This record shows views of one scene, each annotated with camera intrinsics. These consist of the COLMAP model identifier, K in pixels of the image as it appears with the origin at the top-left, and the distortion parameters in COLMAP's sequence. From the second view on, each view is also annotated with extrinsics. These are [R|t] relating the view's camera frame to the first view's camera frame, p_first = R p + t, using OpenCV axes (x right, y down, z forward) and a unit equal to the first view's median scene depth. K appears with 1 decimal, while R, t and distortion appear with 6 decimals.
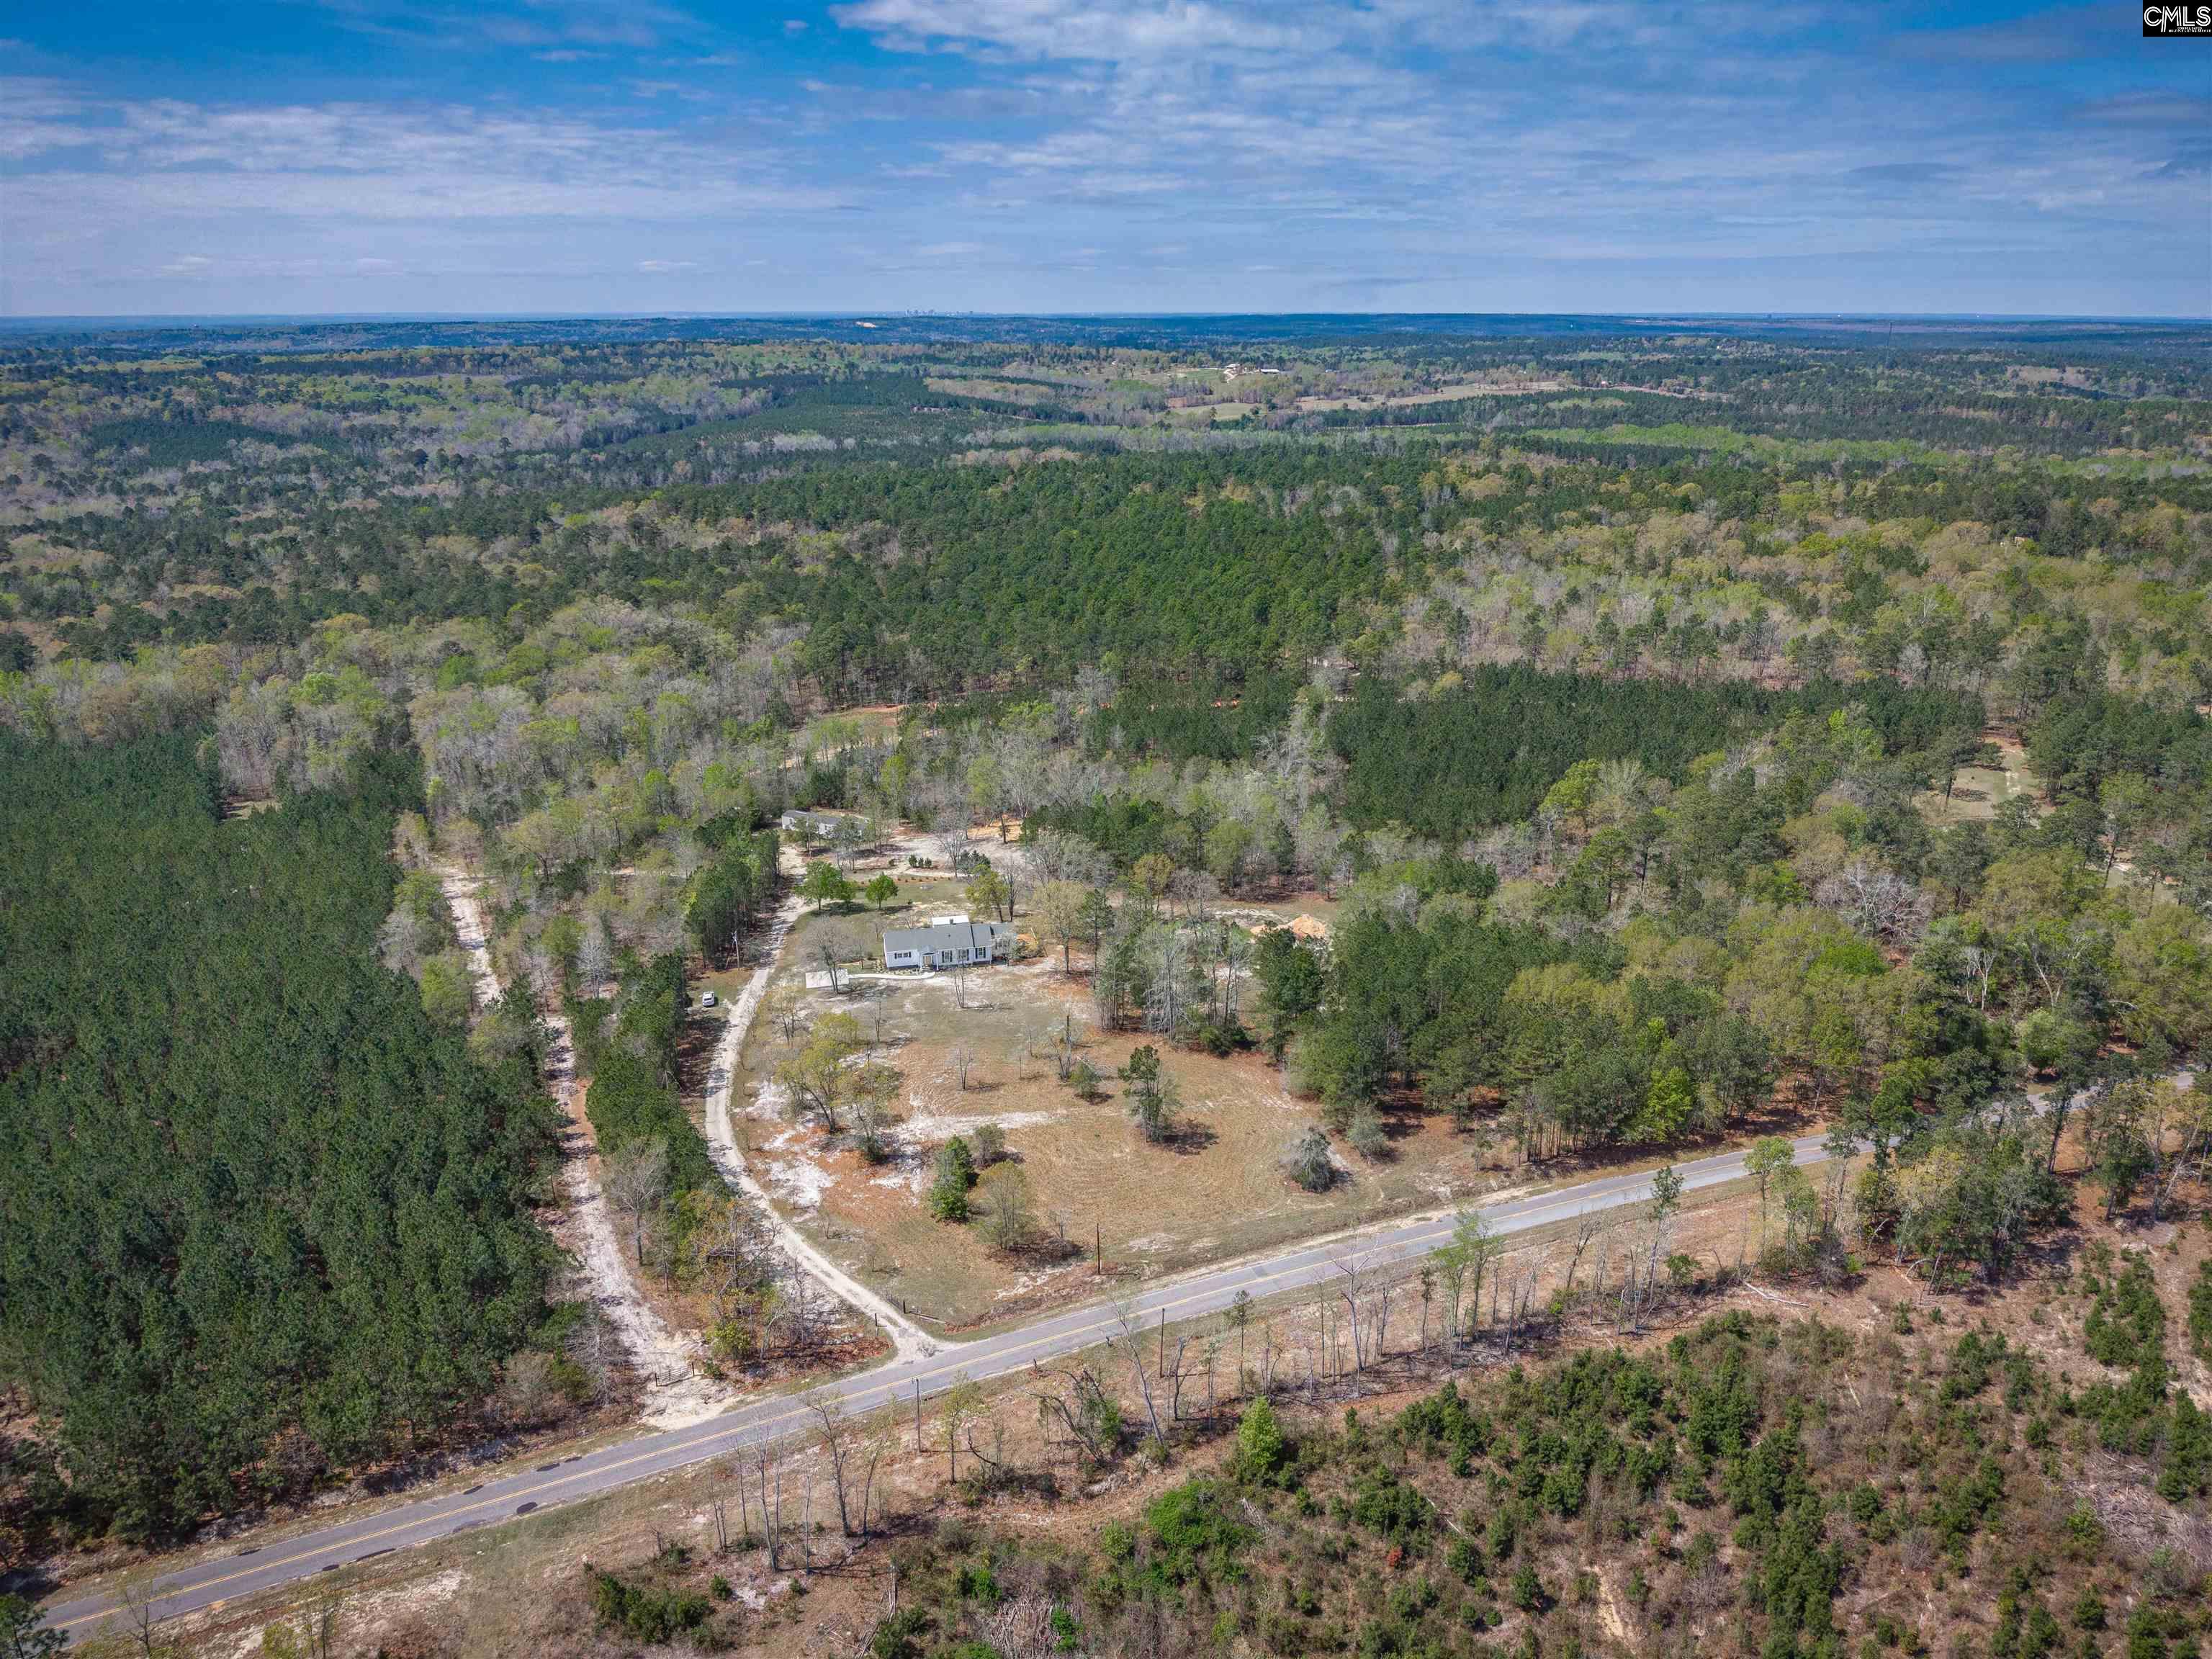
lens RADIAL K [[1525.4, 0, 1129.2], [0, 1525.4, 837.1], [0, 0, 1]] dist [0.006651, -0.028774]
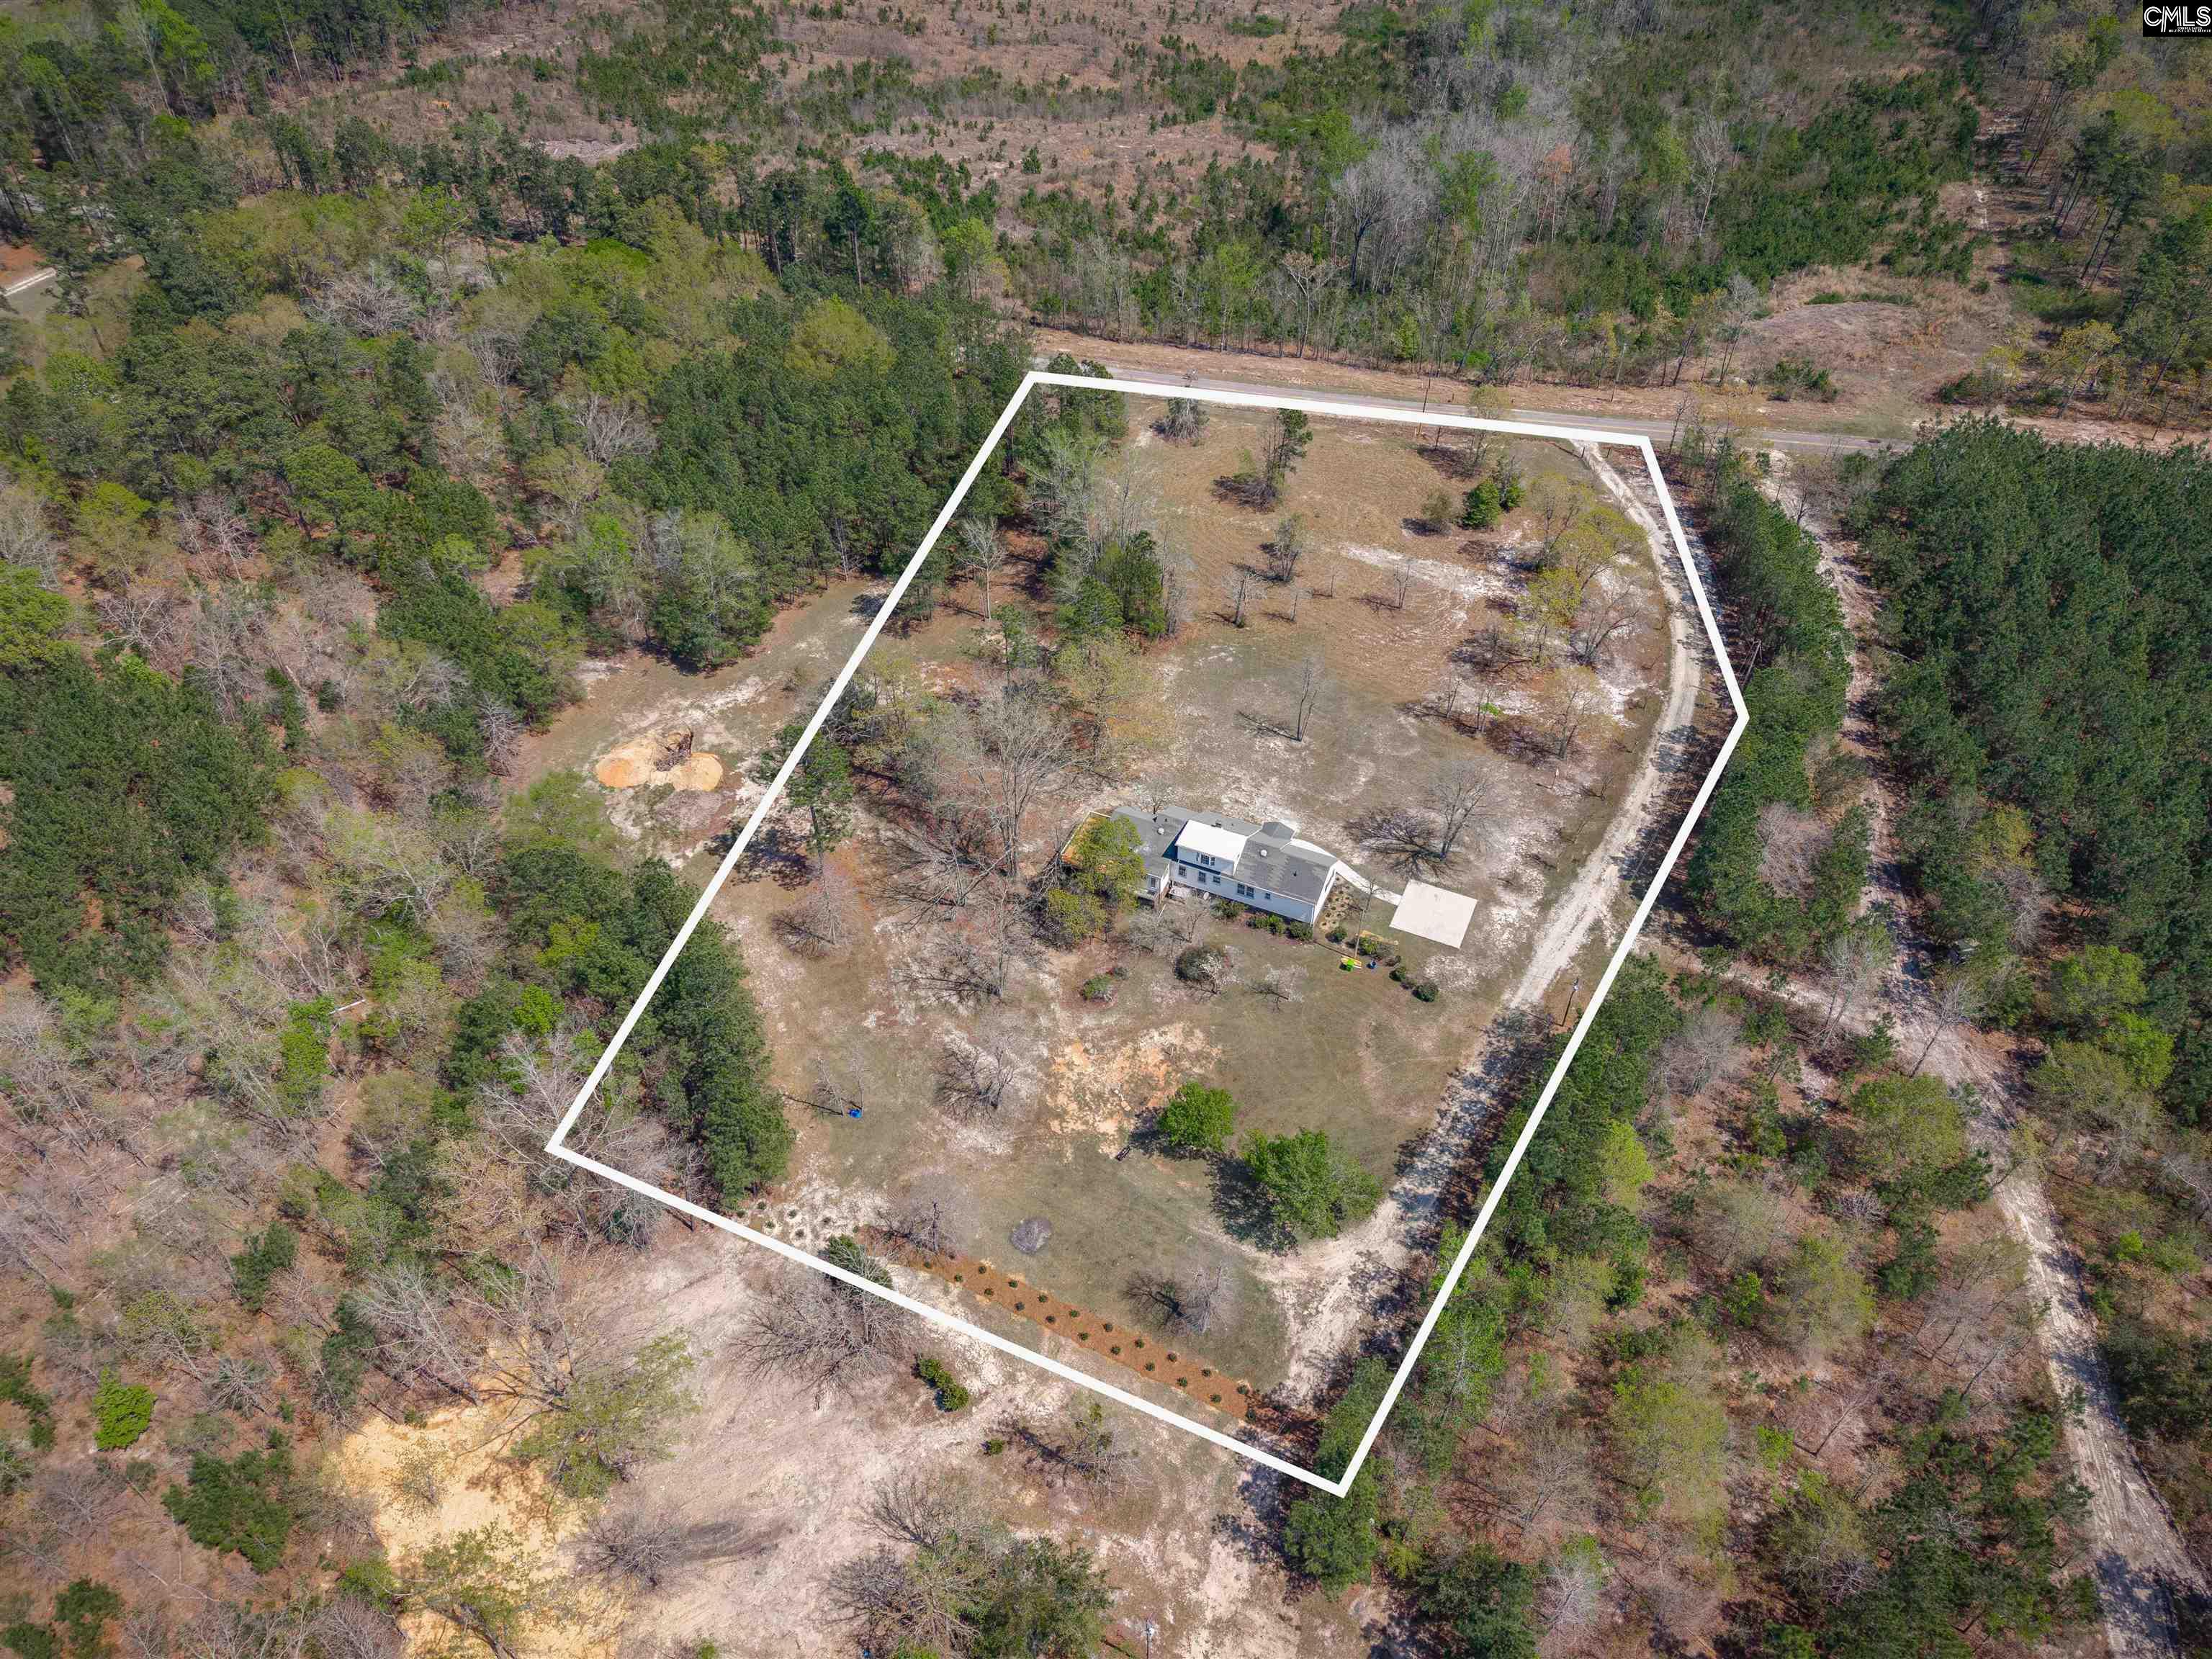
lens RADIAL K [[1525.4, 0, 1125.5], [0, 1525.4, 842.6], [0, 0, 1]] dist [0.006651, -0.028774]
pose [[-0.799761, -0.415854, 0.432952, -0.407462], [0.199149, 0.496576, 0.844838, -0.517271], [-0.566323, 0.761891, -0.314325, 1.448759]]
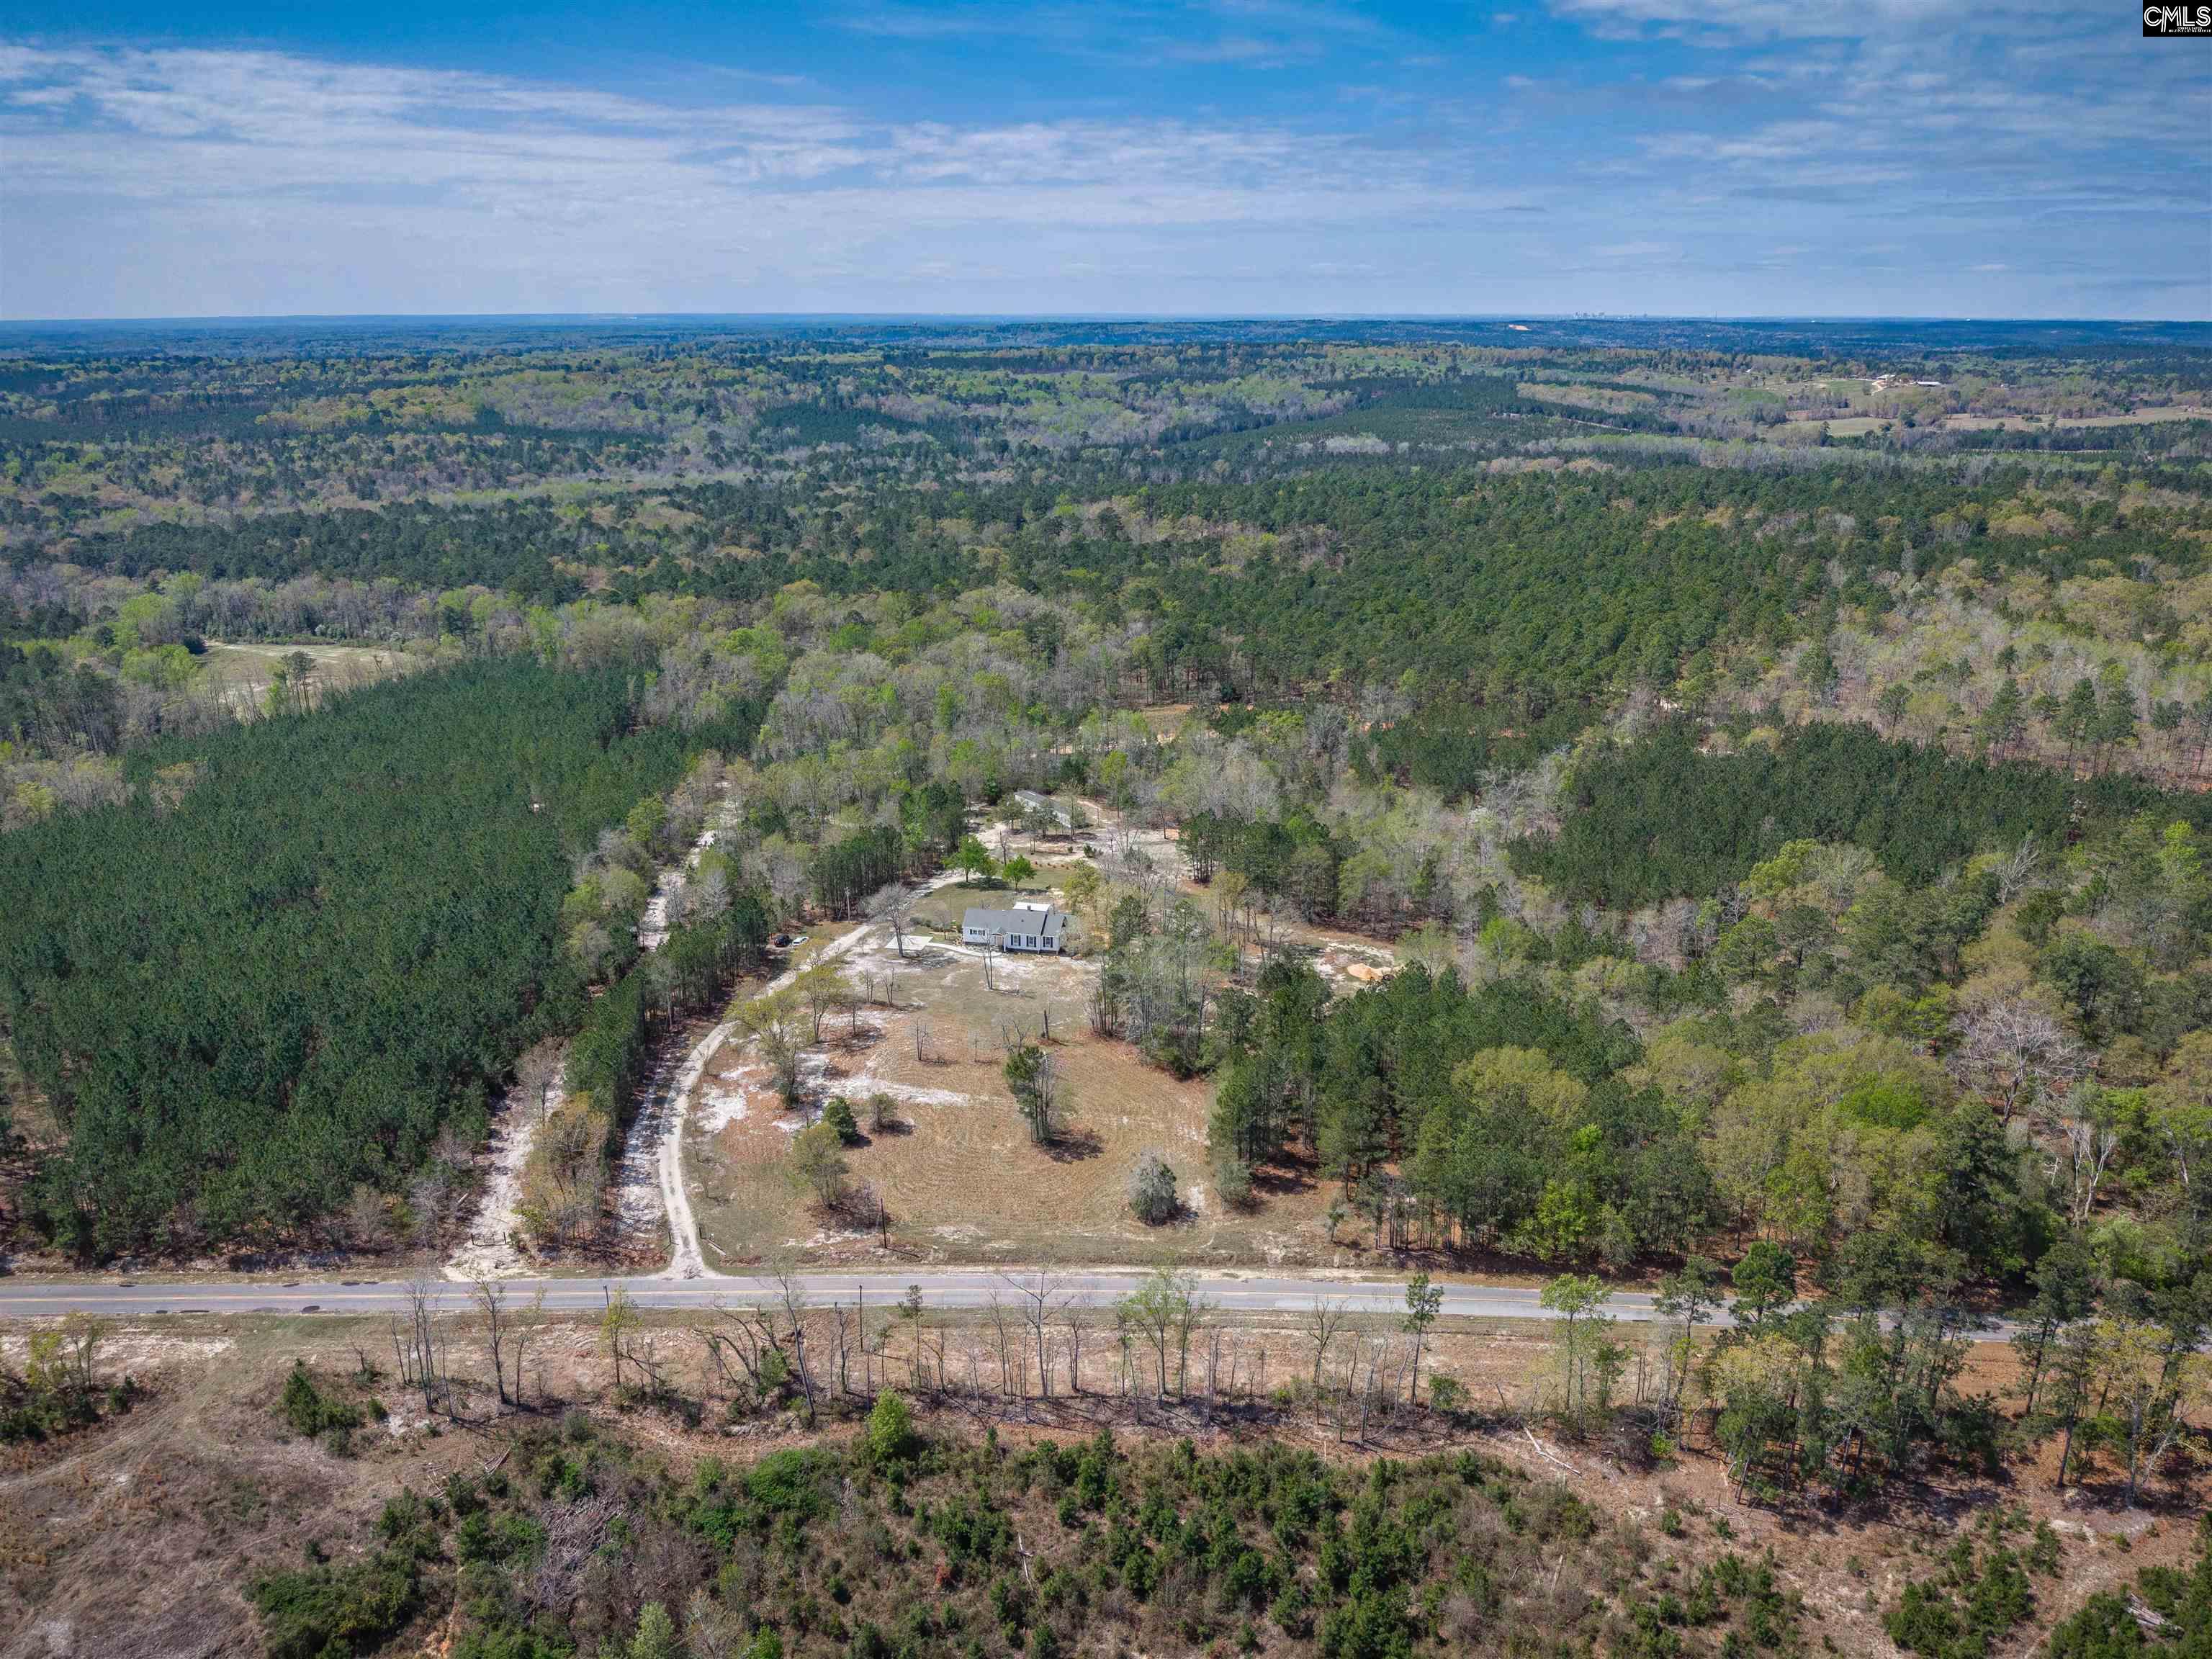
lens RADIAL K [[1525.4, 0, 1130.3], [0, 1525.4, 876.4], [0, 0, 1]] dist [0.006651, -0.028774]
pose [[0.915455, 0.140336, -0.377158, 0.401538], [-0.132160, 0.990084, 0.047613, -0.029331], [0.380100, 0.006257, 0.924924, 0.081419]]
